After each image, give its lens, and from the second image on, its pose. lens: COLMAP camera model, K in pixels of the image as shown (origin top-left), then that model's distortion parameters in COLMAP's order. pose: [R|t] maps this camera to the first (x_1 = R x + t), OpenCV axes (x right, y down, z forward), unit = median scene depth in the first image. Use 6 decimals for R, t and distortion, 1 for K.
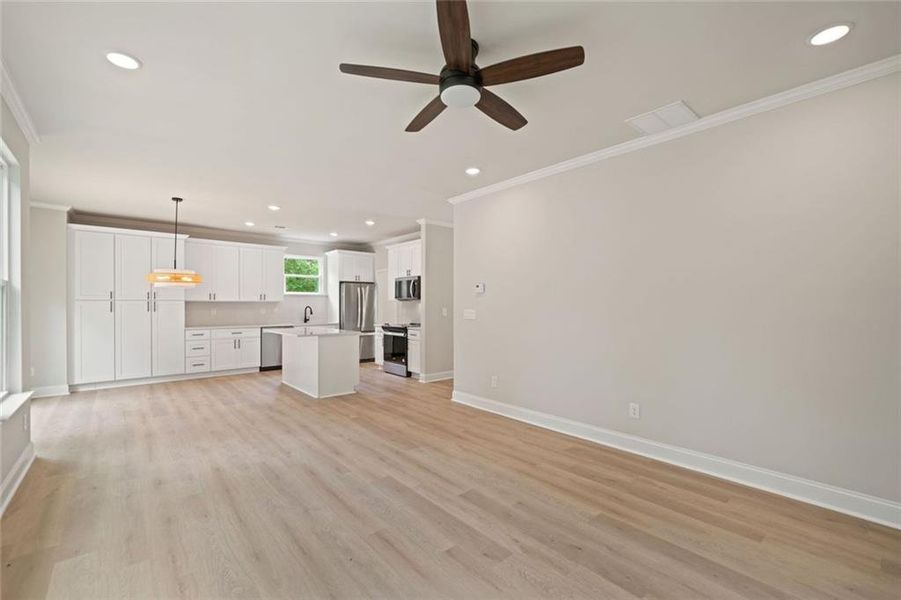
lens RADIAL K [[384.6, 0, 446.3], [0, 384.6, 303.9], [0, 0, 1]] dist [0.001681, 0.000258]
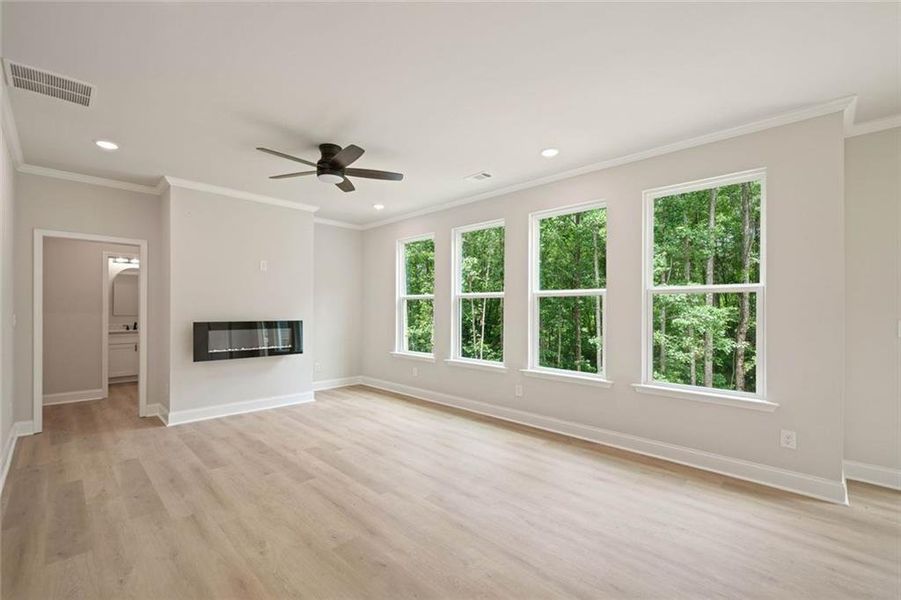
lens RADIAL K [[390.6, 0, 447.7], [0, 390.6, 306.0], [0, 0, 1]] dist [0.001335, 0.000064]
pose [[-0.996659, -0.002287, -0.081645, -0.107990], [-0.001713, 0.999973, -0.007108, 0.000840], [0.081659, -0.006944, -0.996636, 0.904252]]
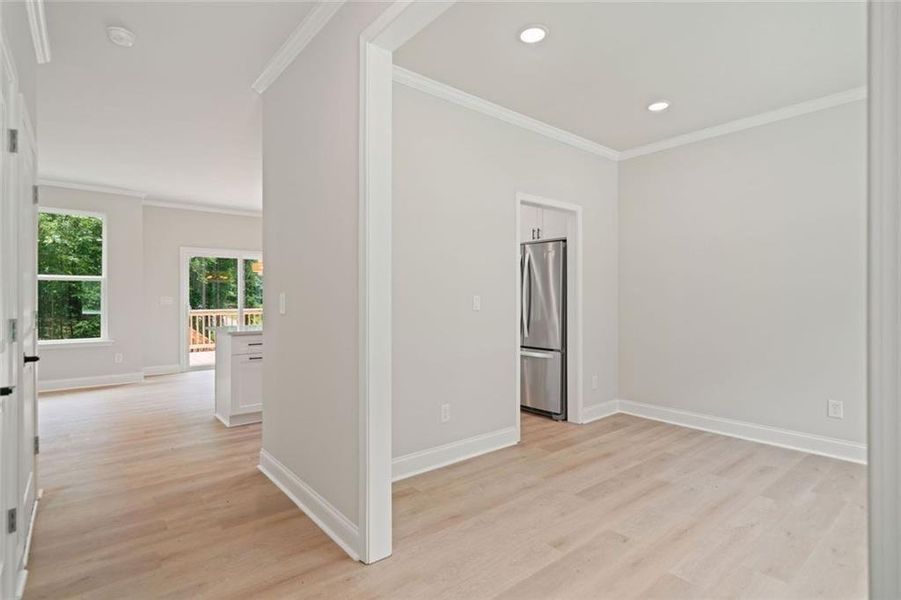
lens RADIAL K [[445.4, 0, 450.5], [0, 445.4, 300.0], [0, 0, 1]] dist [0.000695, -0.000161]
pose [[-0.012496, 0.004012, -0.999914, 0.447827], [-0.000339, 0.999992, 0.004016, 0.017273], [0.999922, 0.000389, -0.012495, 1.238212]]
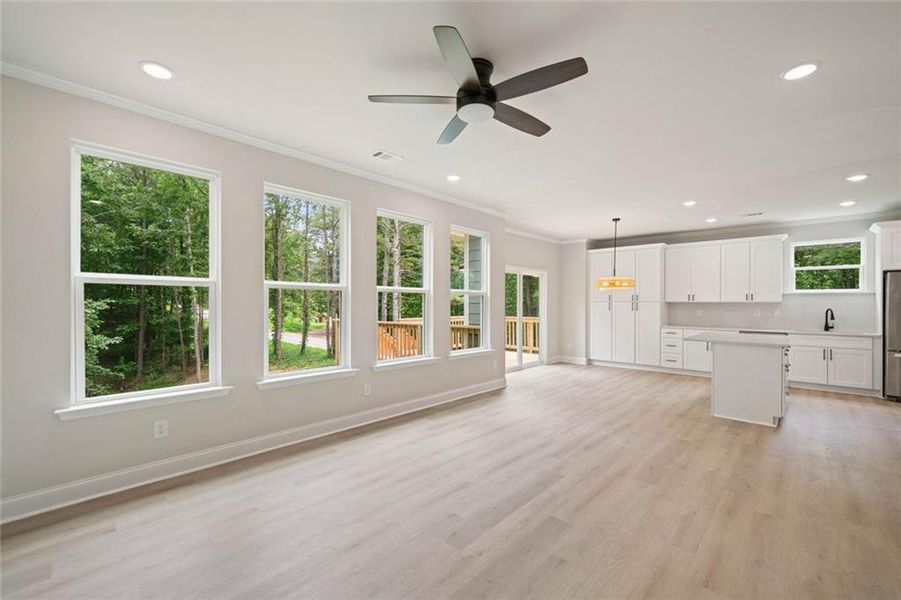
lens RADIAL K [[380.1, 0, 449.9], [0, 380.1, 303.4], [0, 0, 1]] dist [0.006770, 0.000235]
pose [[0.114664, 0.001008, -0.993404, 0.371347], [-0.005295, 0.999986, 0.000404, -0.000321], [0.993390, 0.005214, 0.114668, 0.273220]]
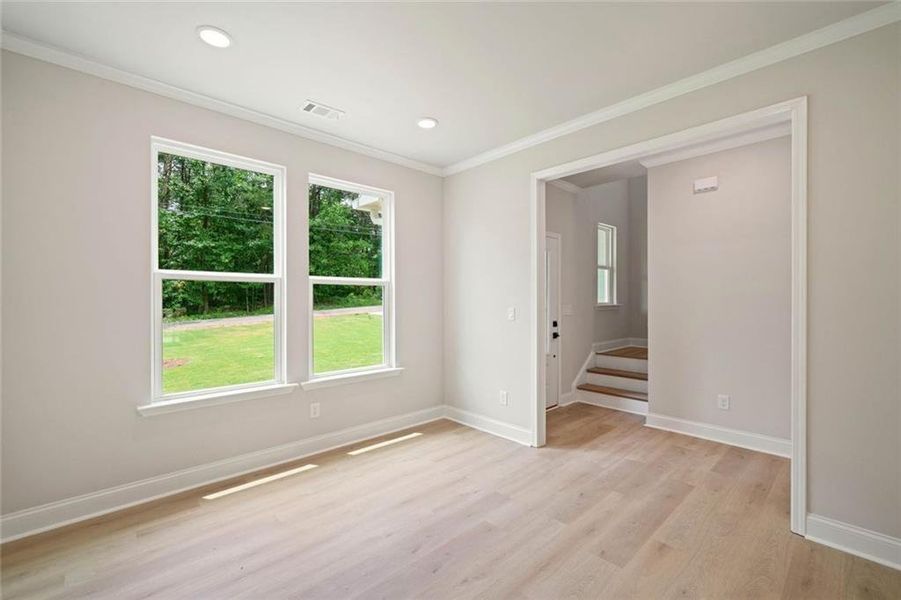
lens RADIAL K [[380.1, 0, 449.9], [0, 380.1, 303.4], [0, 0, 1]] dist [0.006770, 0.000235]
pose [[-0.045348, -0.006613, 0.998949, -0.205376], [0.001050, 0.999977, 0.006667, 0.002944], [-0.998971, 0.001351, -0.045340, 1.508368]]
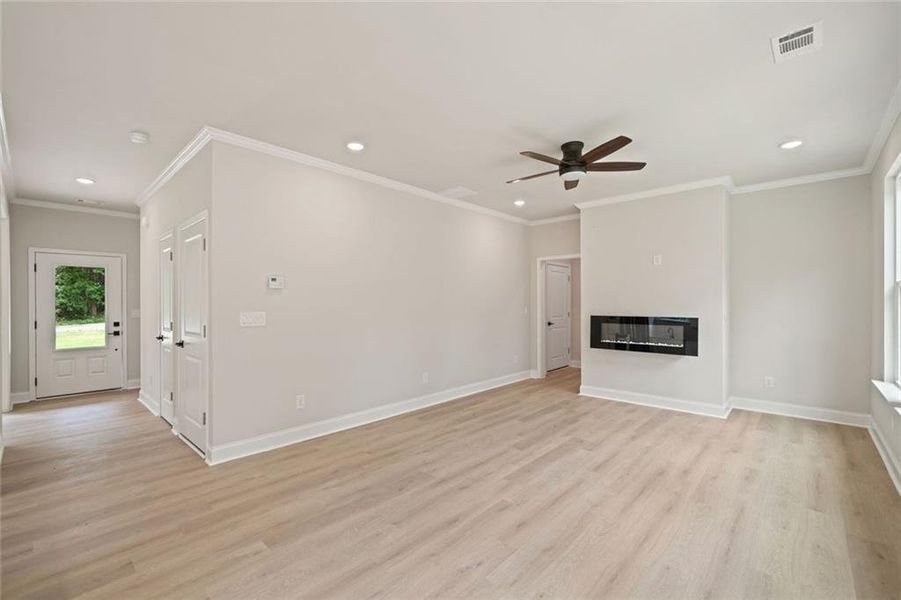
lens RADIAL K [[384.6, 0, 446.3], [0, 384.6, 303.9], [0, 0, 1]] dist [0.001681, 0.000258]
pose [[-0.113942, 0.001867, 0.993486, -0.513850], [0.002371, 0.999996, -0.001607, 0.001098], [-0.993485, 0.002172, -0.113946, 0.581633]]
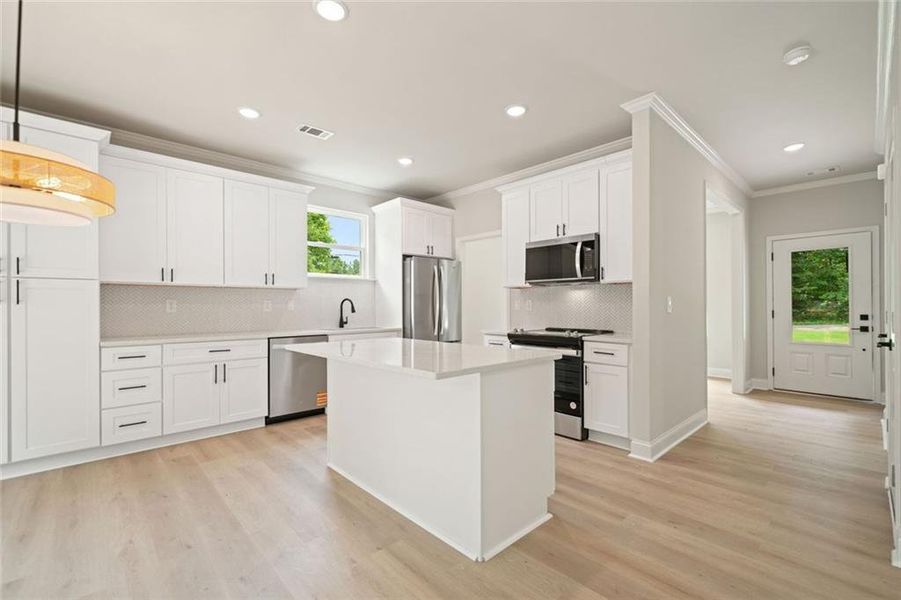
lens RADIAL K [[390.6, 0, 447.7], [0, 390.6, 306.0], [0, 0, 1]] dist [0.001335, 0.000064]
pose [[0.998996, -0.002726, 0.044719, -0.317236], [0.002678, 0.999996, 0.001120, 0.022539], [-0.044722, -0.000999, 0.998999, 0.562740]]
